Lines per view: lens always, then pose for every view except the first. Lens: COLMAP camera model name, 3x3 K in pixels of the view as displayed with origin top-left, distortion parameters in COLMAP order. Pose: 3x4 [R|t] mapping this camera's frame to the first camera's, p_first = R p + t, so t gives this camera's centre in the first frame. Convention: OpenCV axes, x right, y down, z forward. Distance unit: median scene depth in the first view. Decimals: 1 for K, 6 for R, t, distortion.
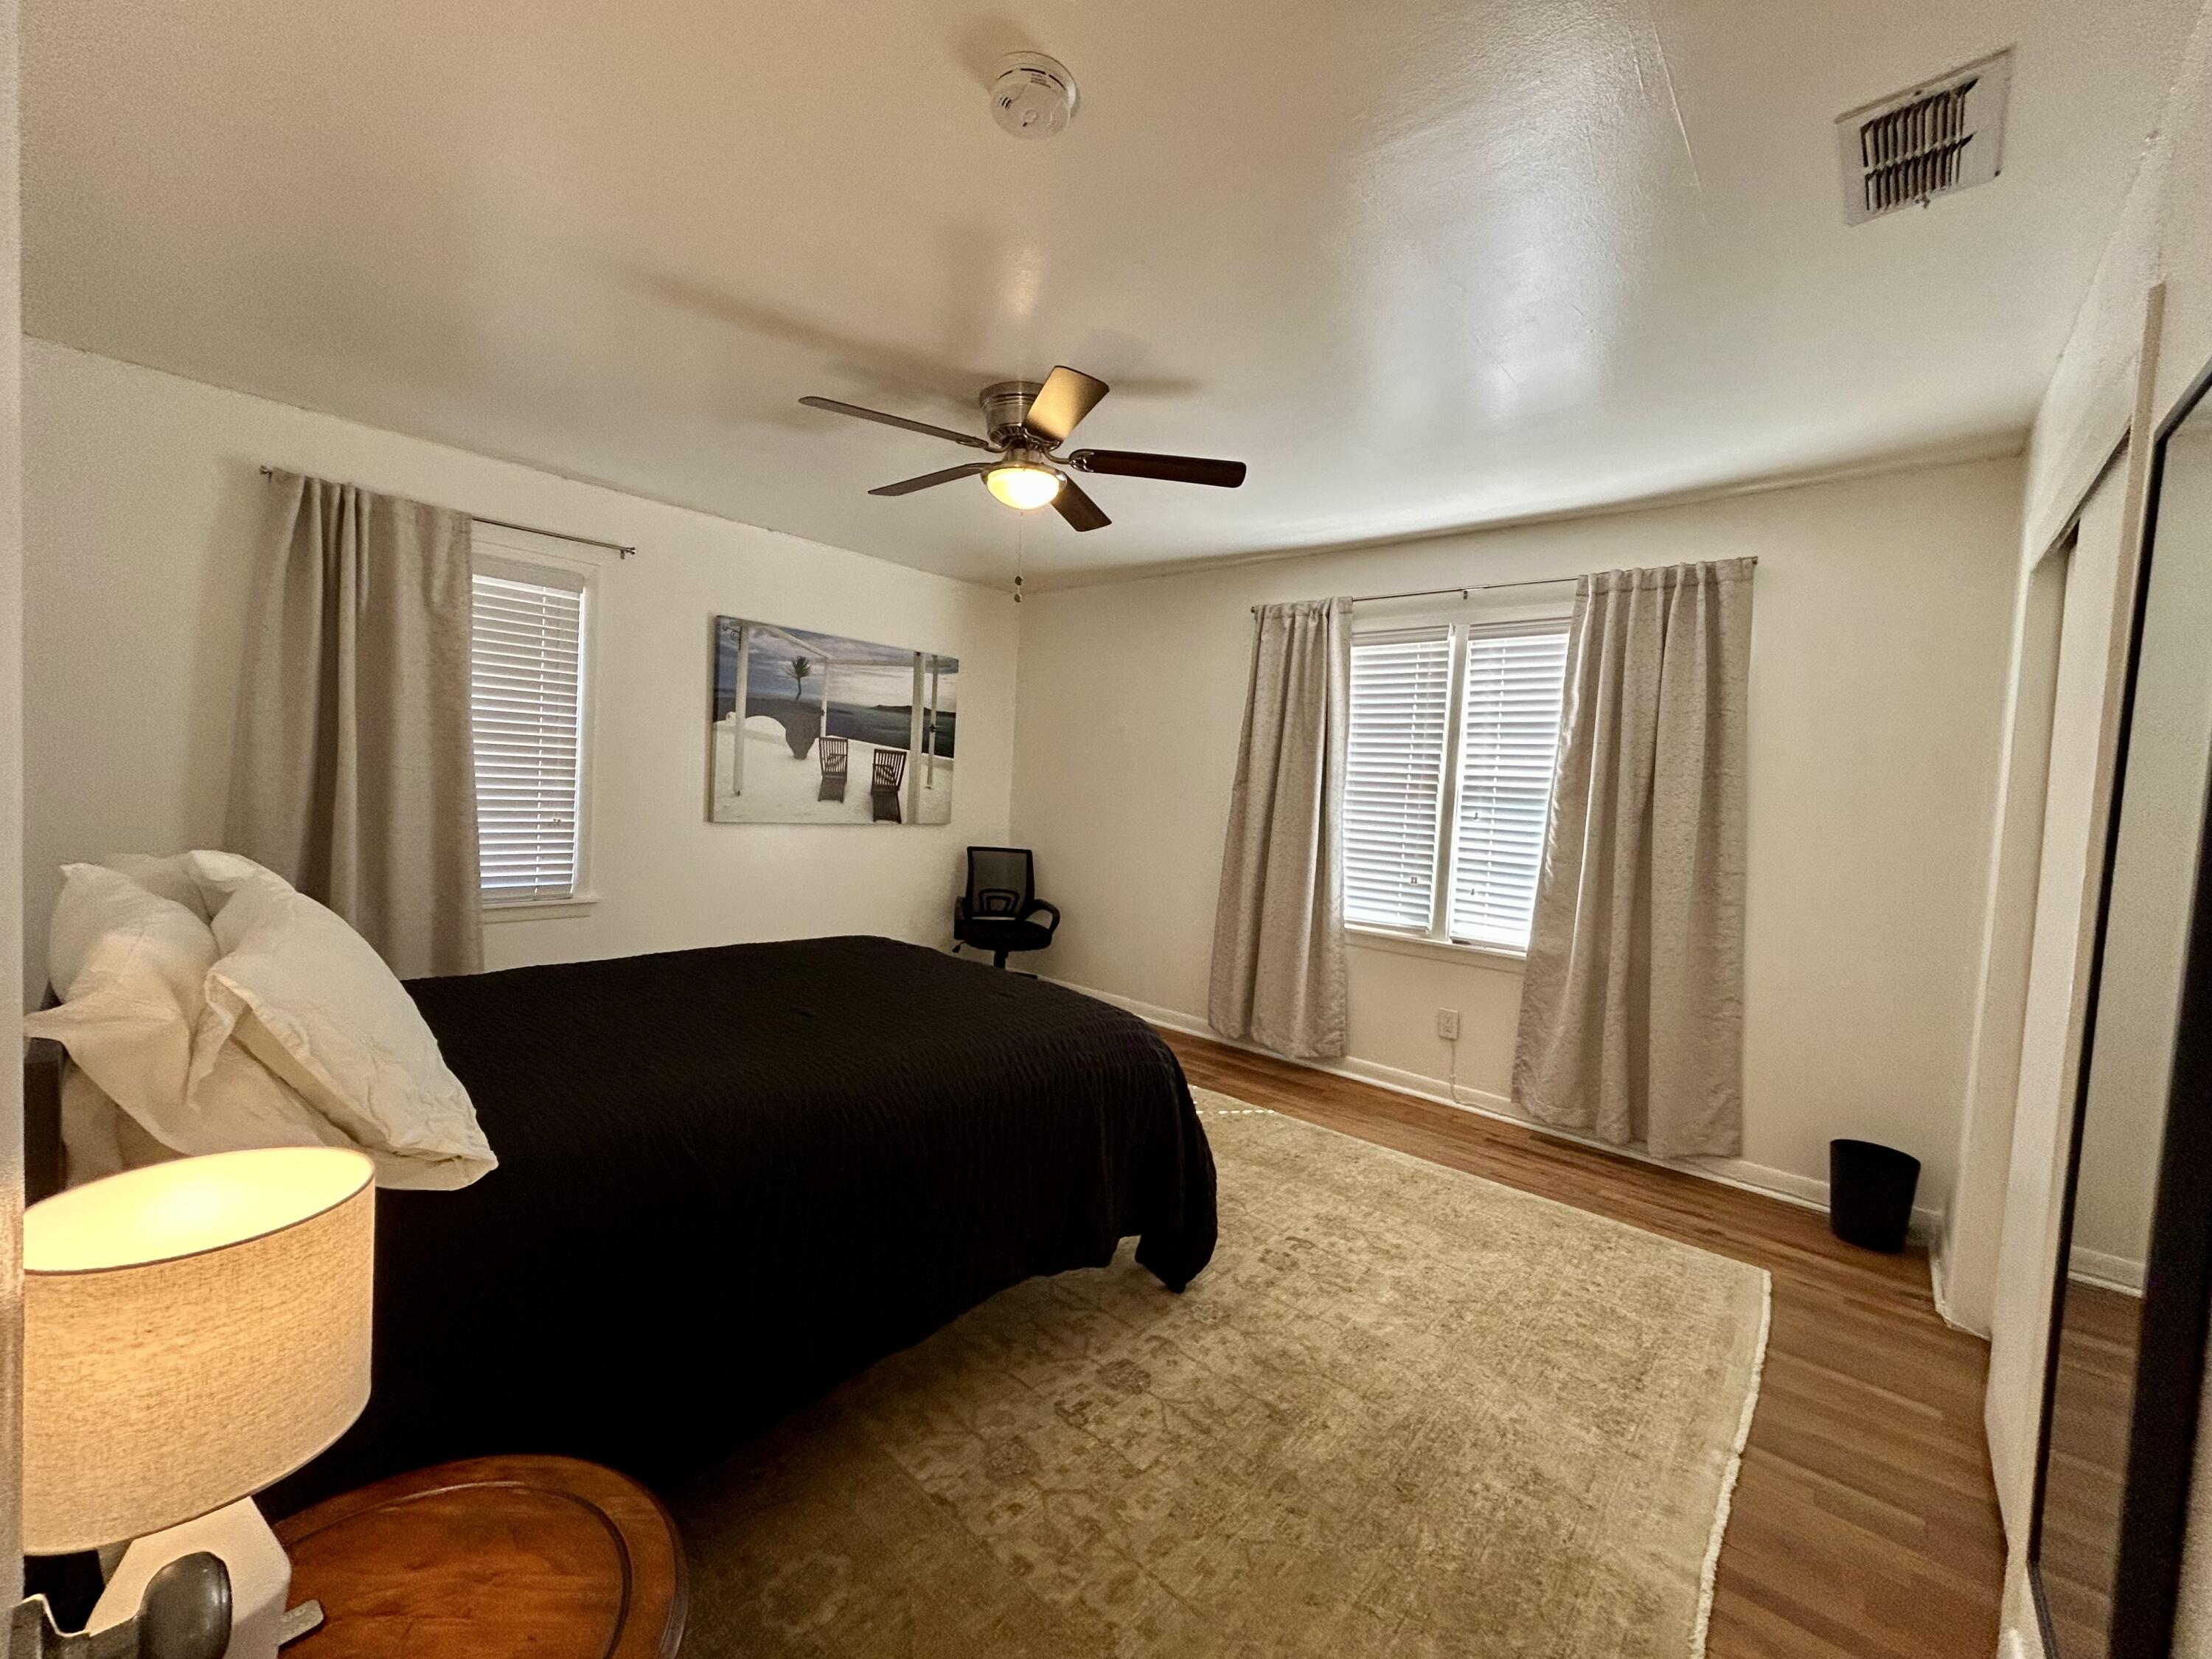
lens RADIAL K [[896.0, 0, 1097.2], [0, 896.0, 826.0], [0, 0, 1]] dist [0.002612, 0.000730]
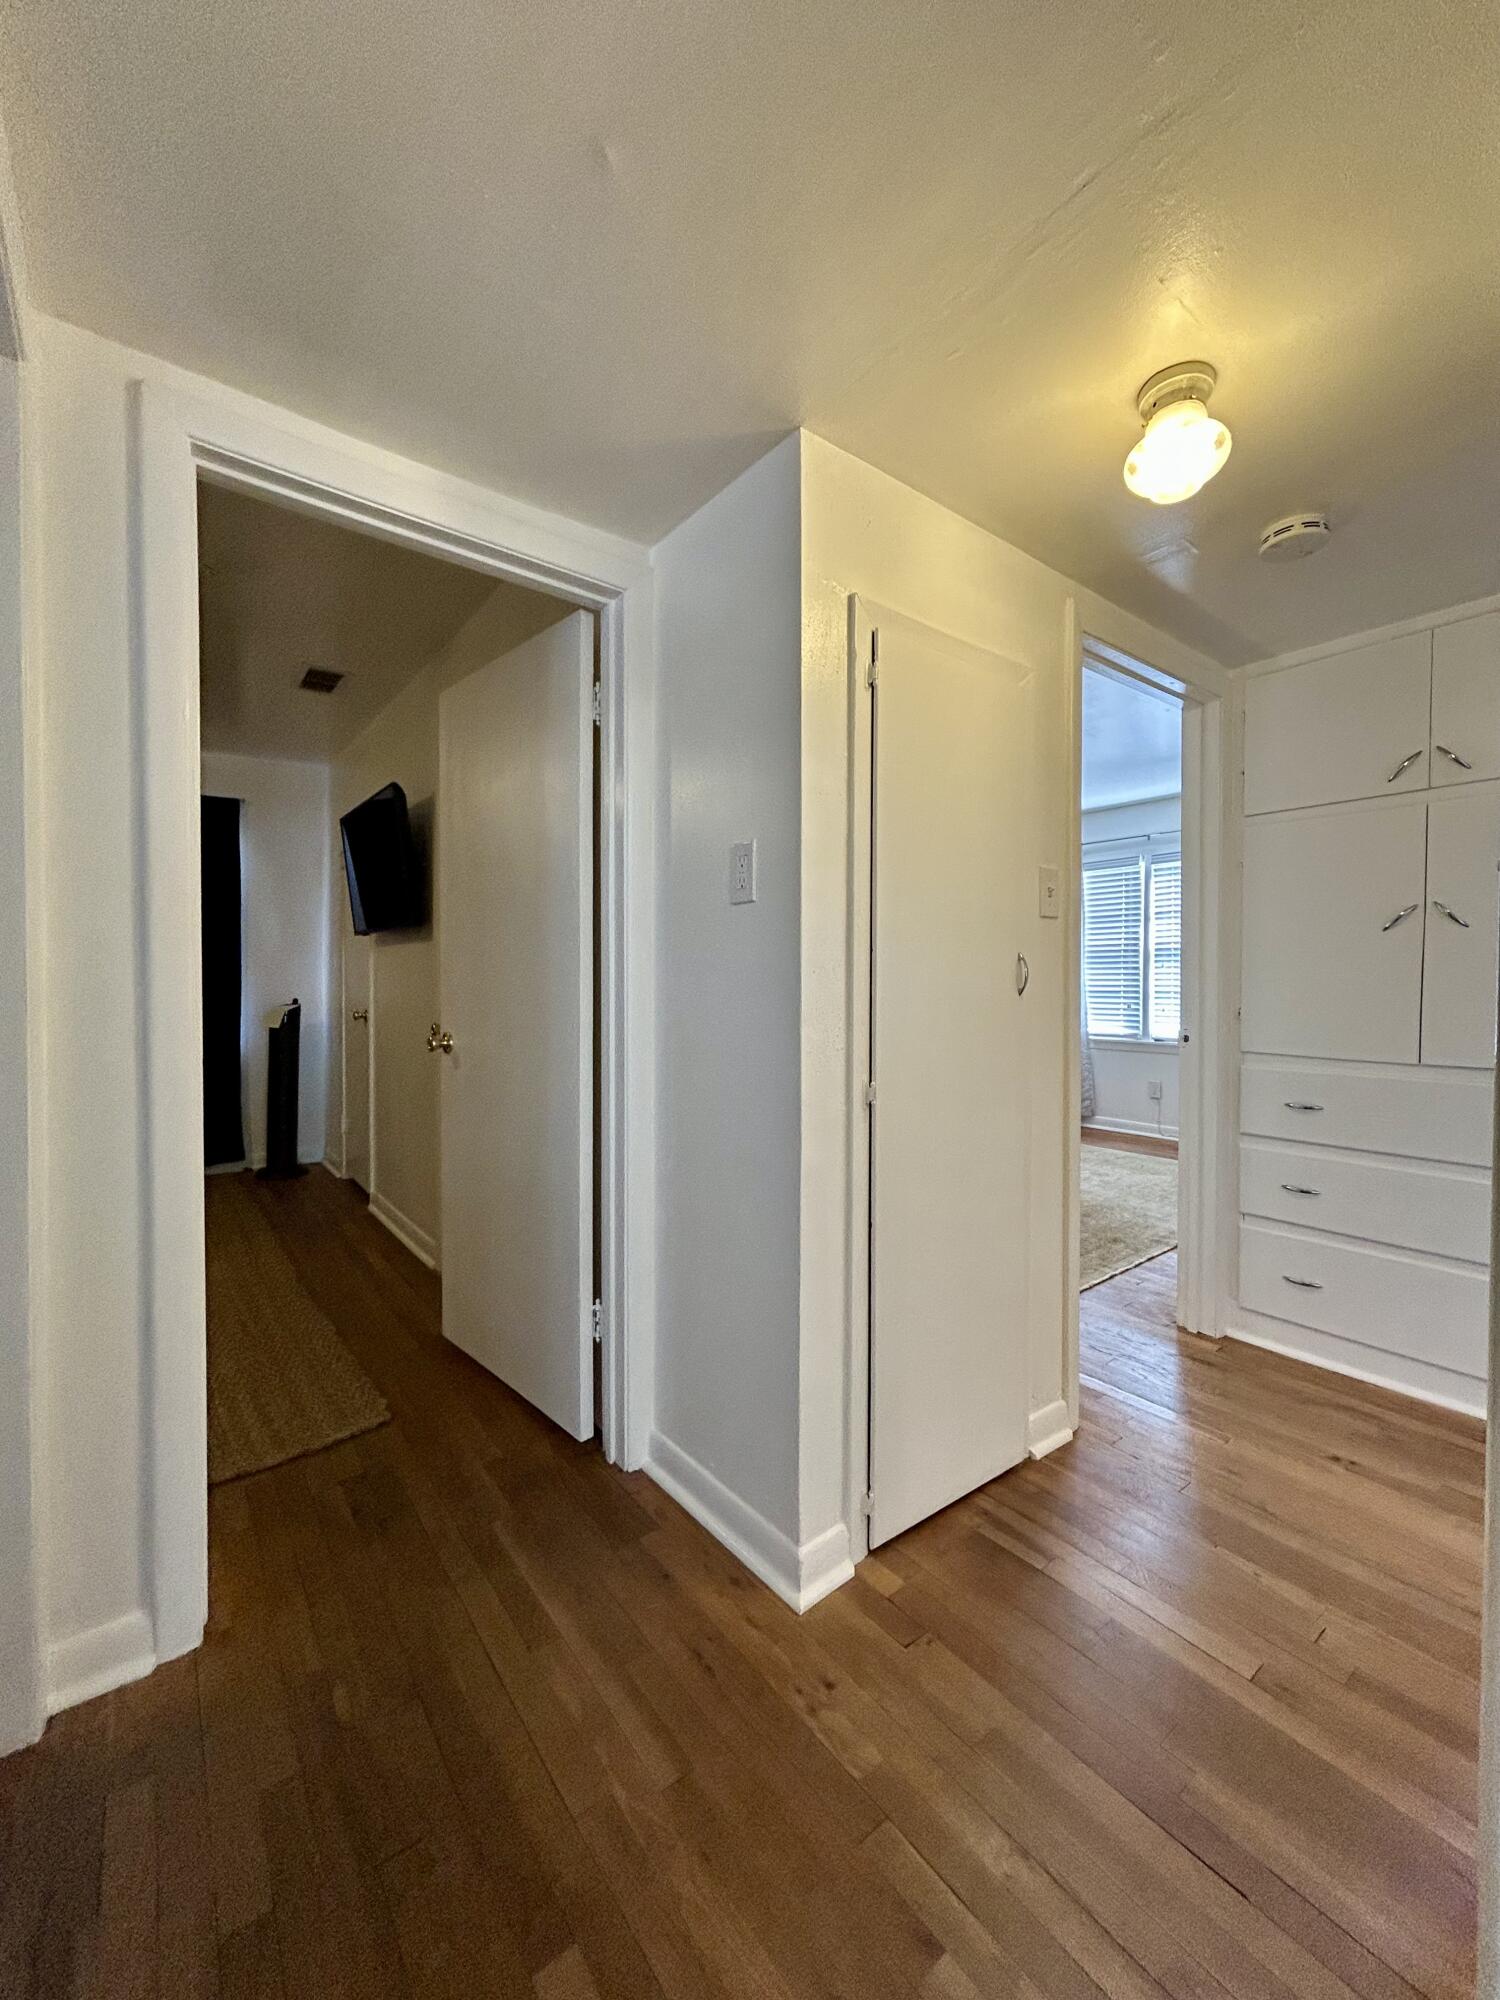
lens RADIAL K [[810.1, 0, 753.3], [0, 810.1, 991.4], [0, 0, 1]] dist [0.002612, 0.000730]
pose [[0.981542, -0.049403, -0.184757, -0.060059], [0.041033, 0.997963, -0.048856, 0.080354], [0.186794, 0.040373, 0.981569, -0.654598]]
